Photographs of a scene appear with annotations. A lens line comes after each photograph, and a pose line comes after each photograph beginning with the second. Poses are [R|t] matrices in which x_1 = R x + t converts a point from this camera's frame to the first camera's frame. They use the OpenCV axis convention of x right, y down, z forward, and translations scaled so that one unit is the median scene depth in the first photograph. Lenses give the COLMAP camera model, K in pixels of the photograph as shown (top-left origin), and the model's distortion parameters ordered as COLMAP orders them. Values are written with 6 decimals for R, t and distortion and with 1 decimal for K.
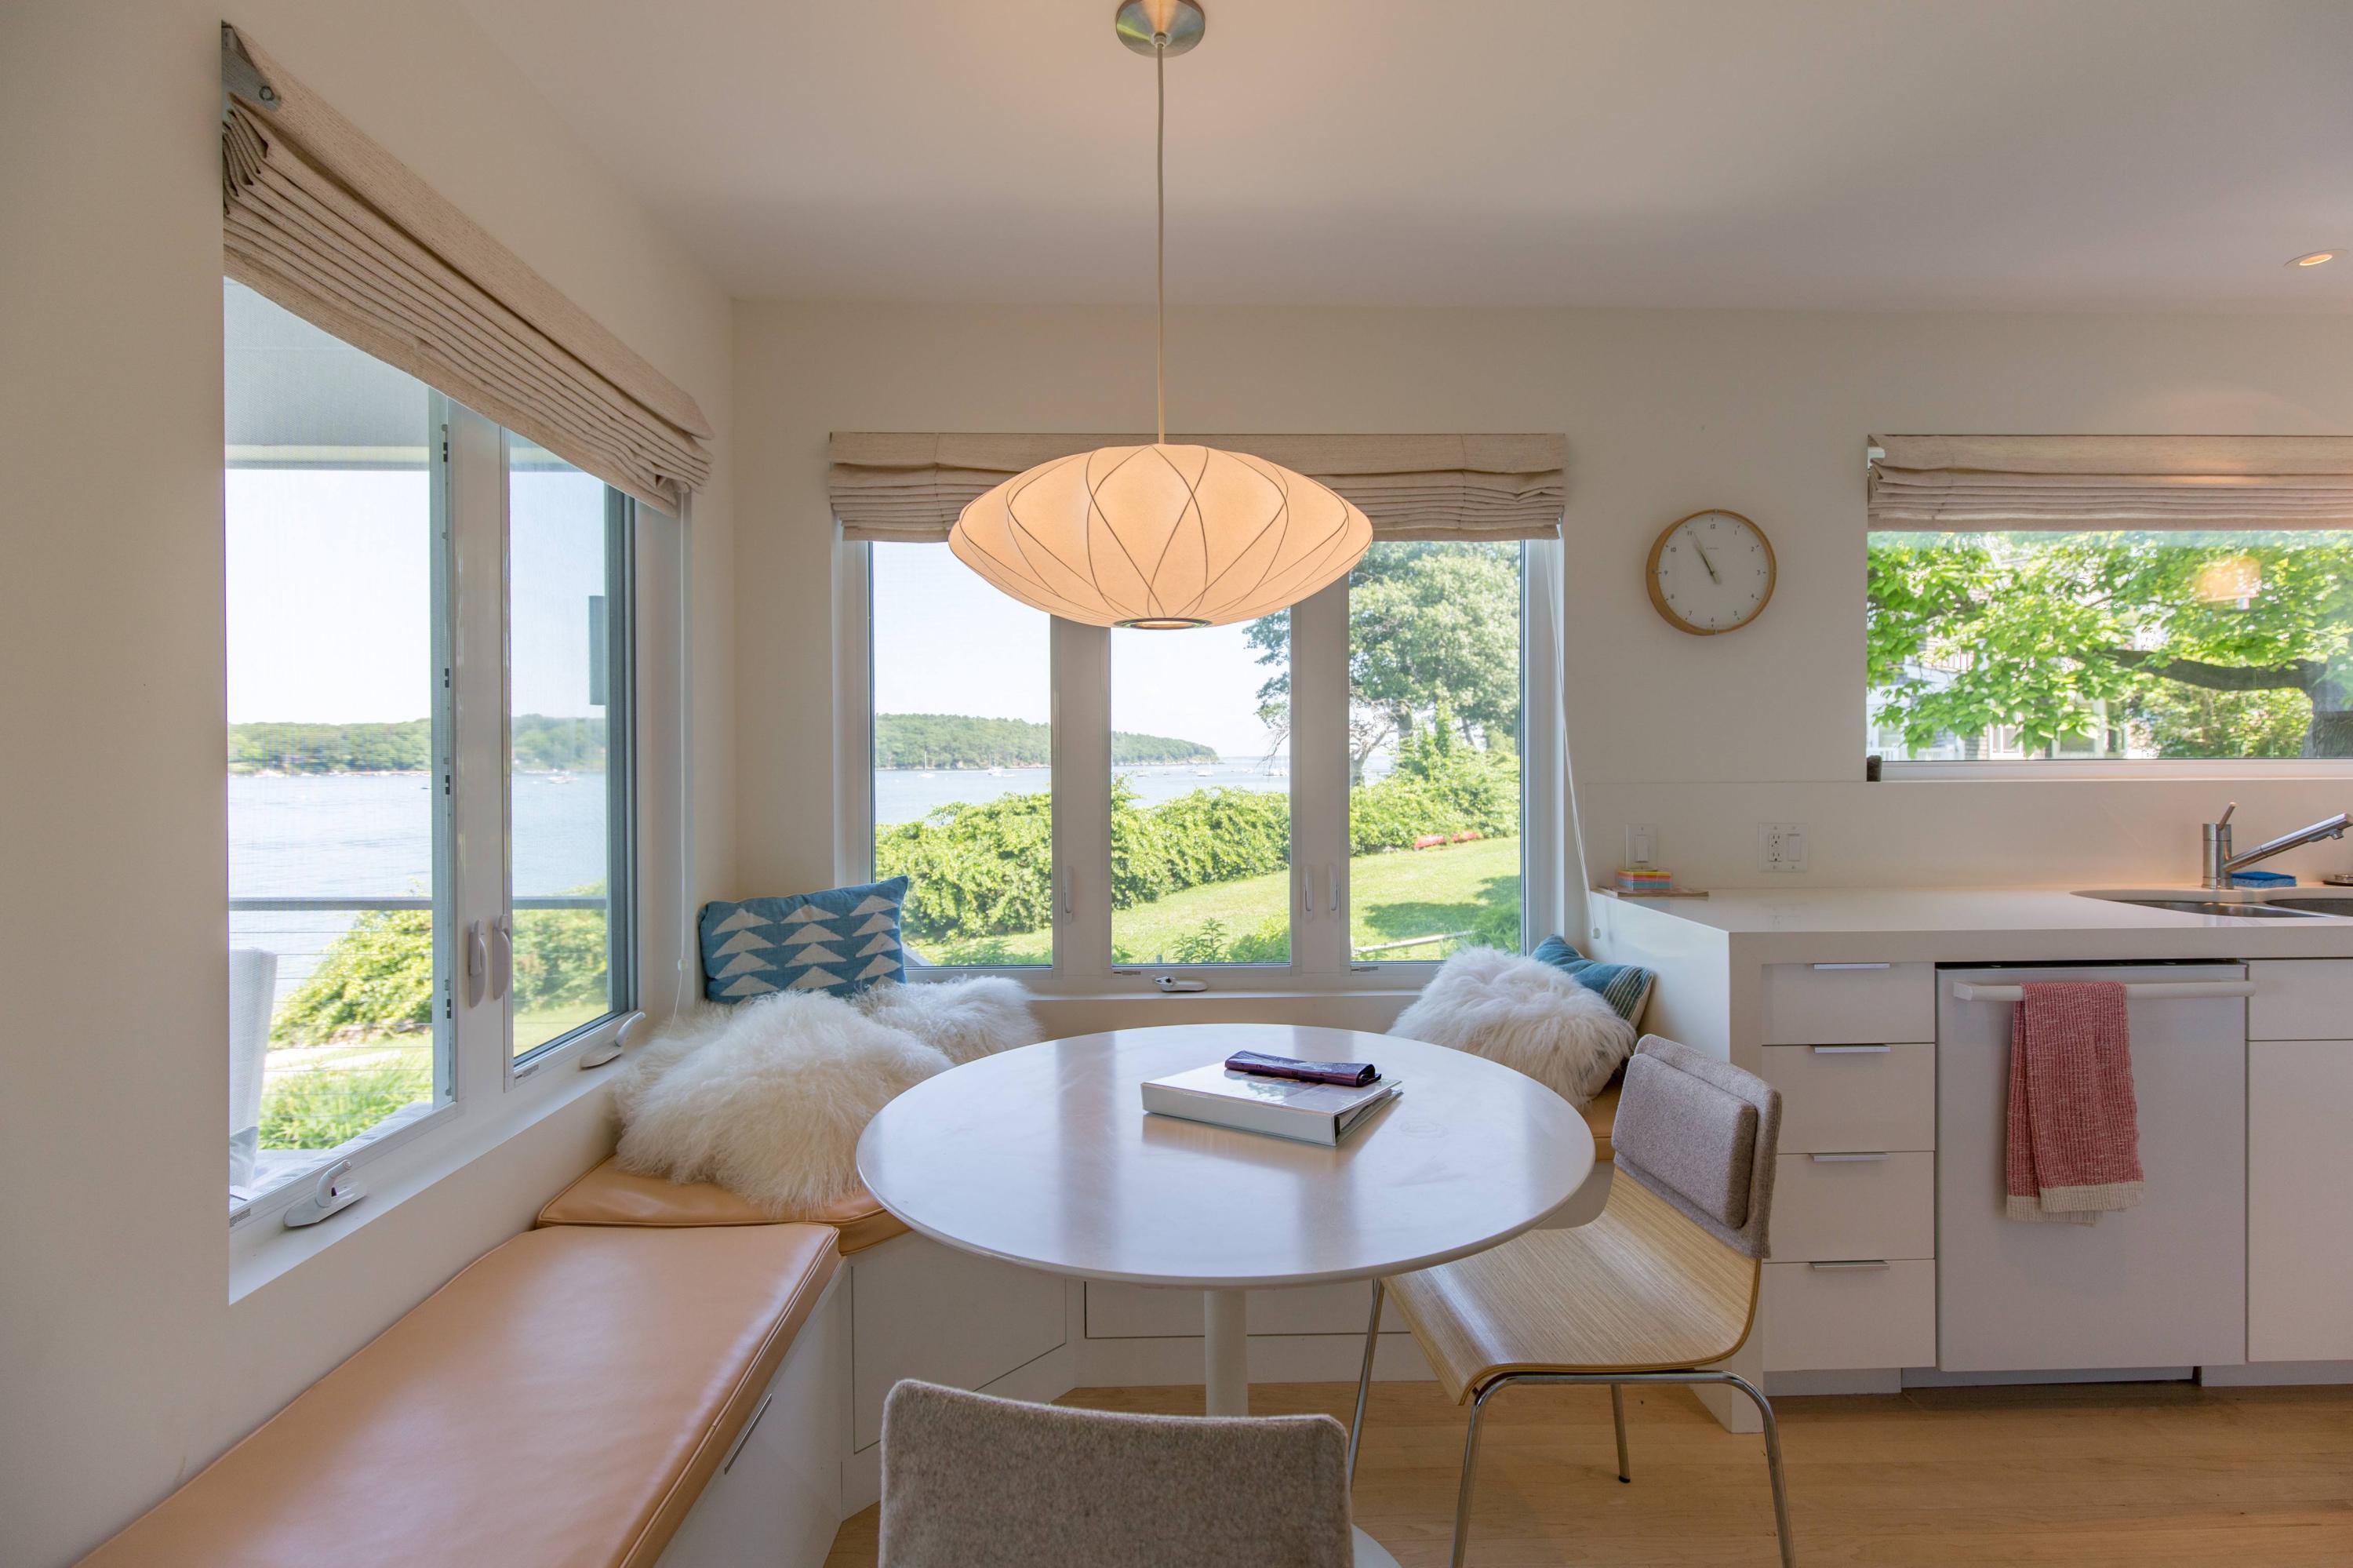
lens RADIAL K [[1082.9, 0, 1167.7], [0, 1082.9, 770.1], [0, 0, 1]] dist [0.002538, -0.000158]
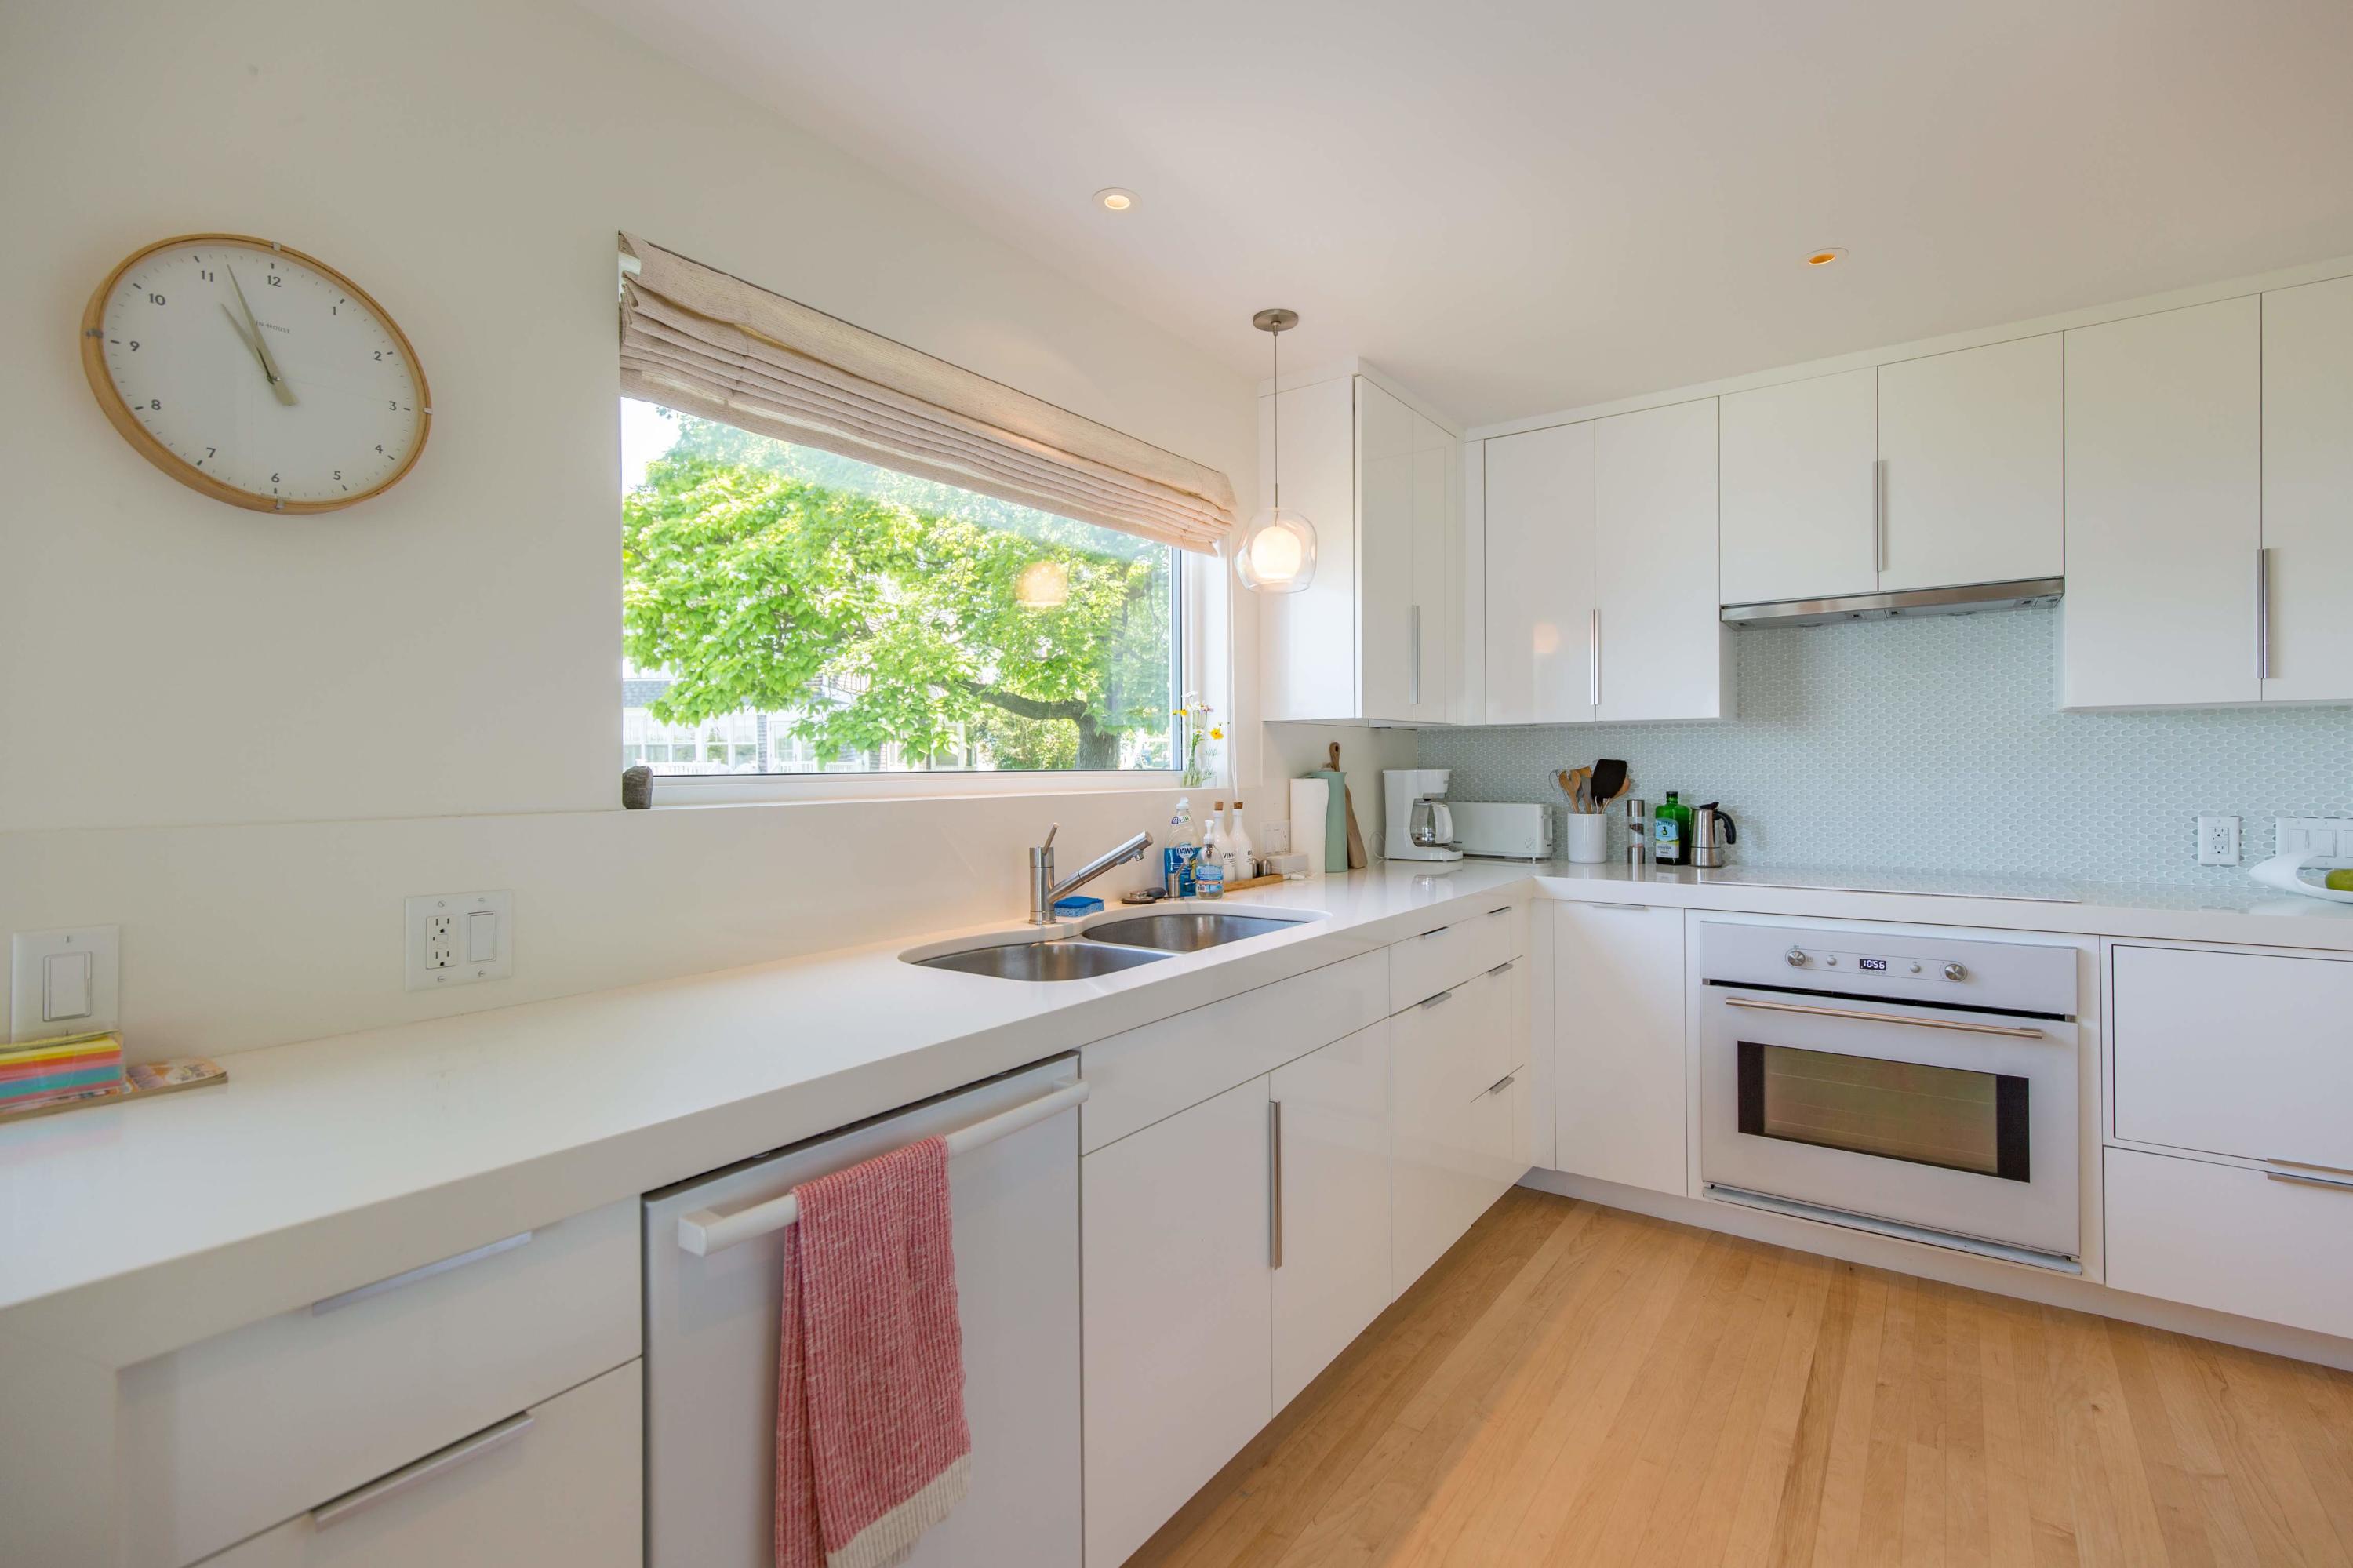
lens RADIAL K [[1055.4, 0, 1179.9], [0, 1055.4, 771.2], [0, 0, 1]] dist [0.000278, -0.000108]
pose [[0.612848, -0.001756, 0.790199, 0.087692], [0.010656, 0.999925, -0.006042, -0.000903], [-0.790129, 0.012123, 0.612821, 0.093890]]
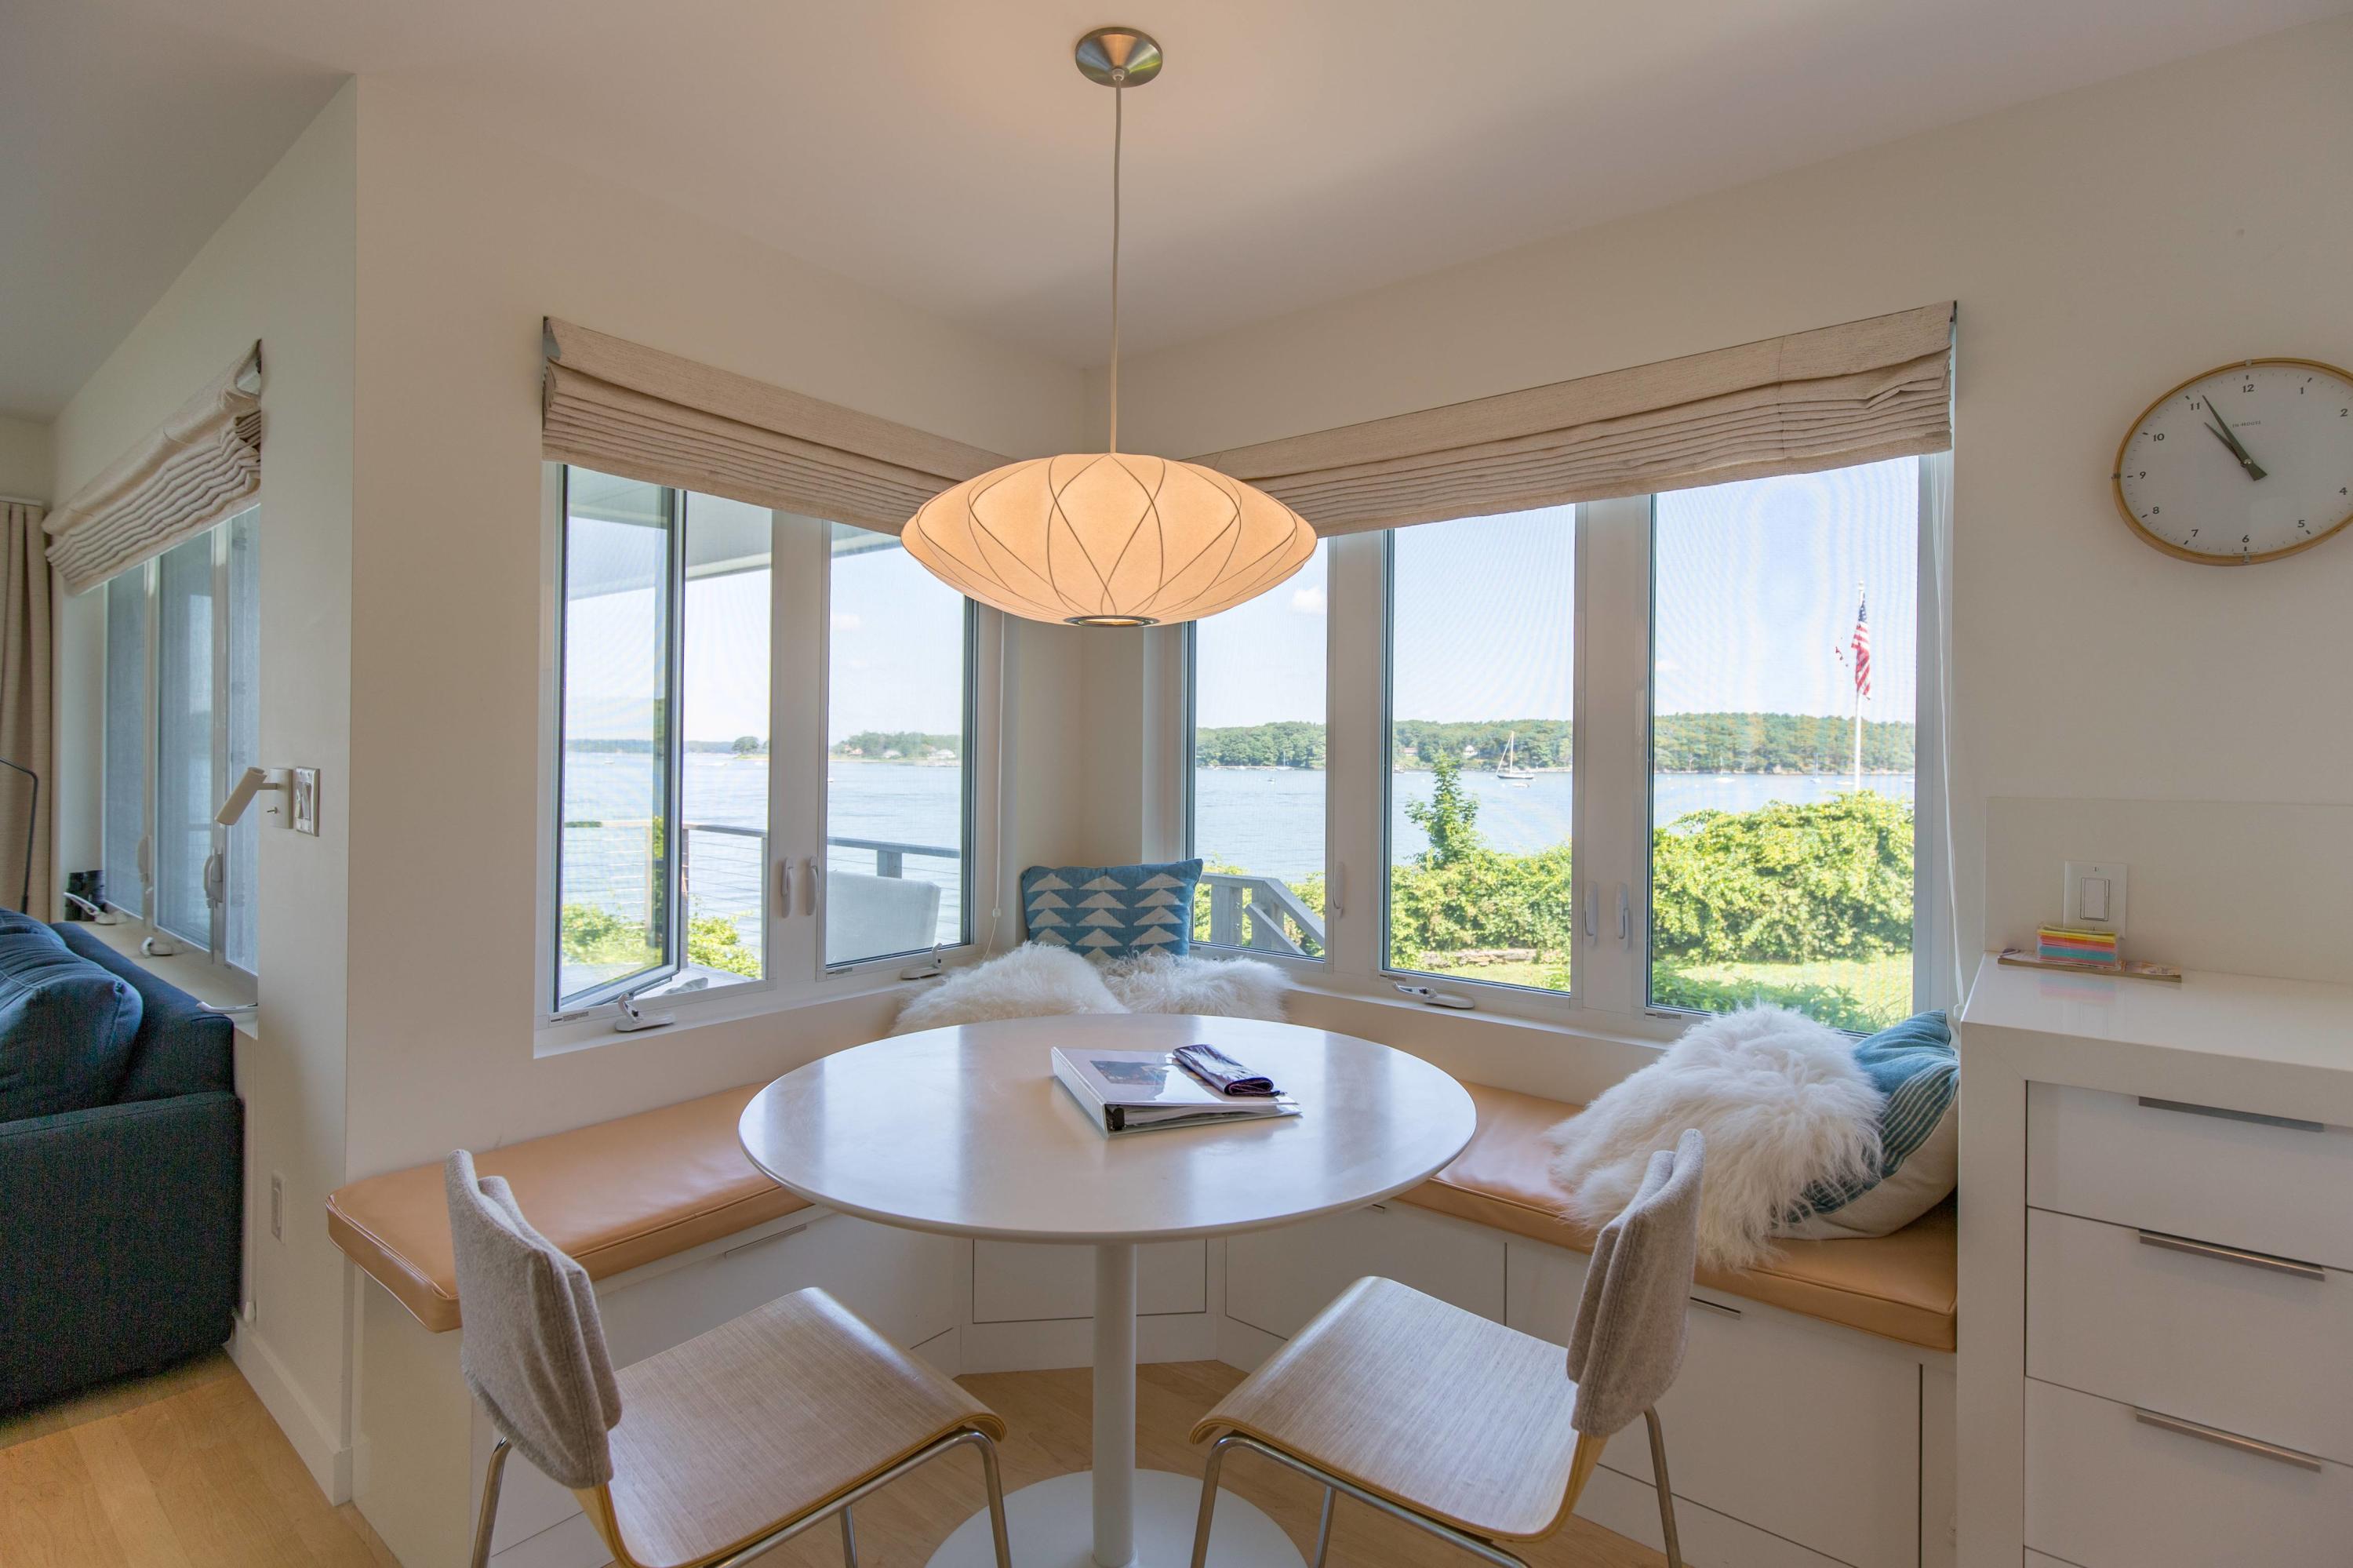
lens RADIAL K [[1082.9, 0, 1167.7], [0, 1082.9, 770.1], [0, 0, 1]] dist [0.002538, -0.000158]
pose [[0.768484, 0.019382, -0.639575, 0.098877], [-0.020050, 0.999780, 0.006206, 0.000306], [0.639555, 0.008055, 0.768704, 0.030497]]
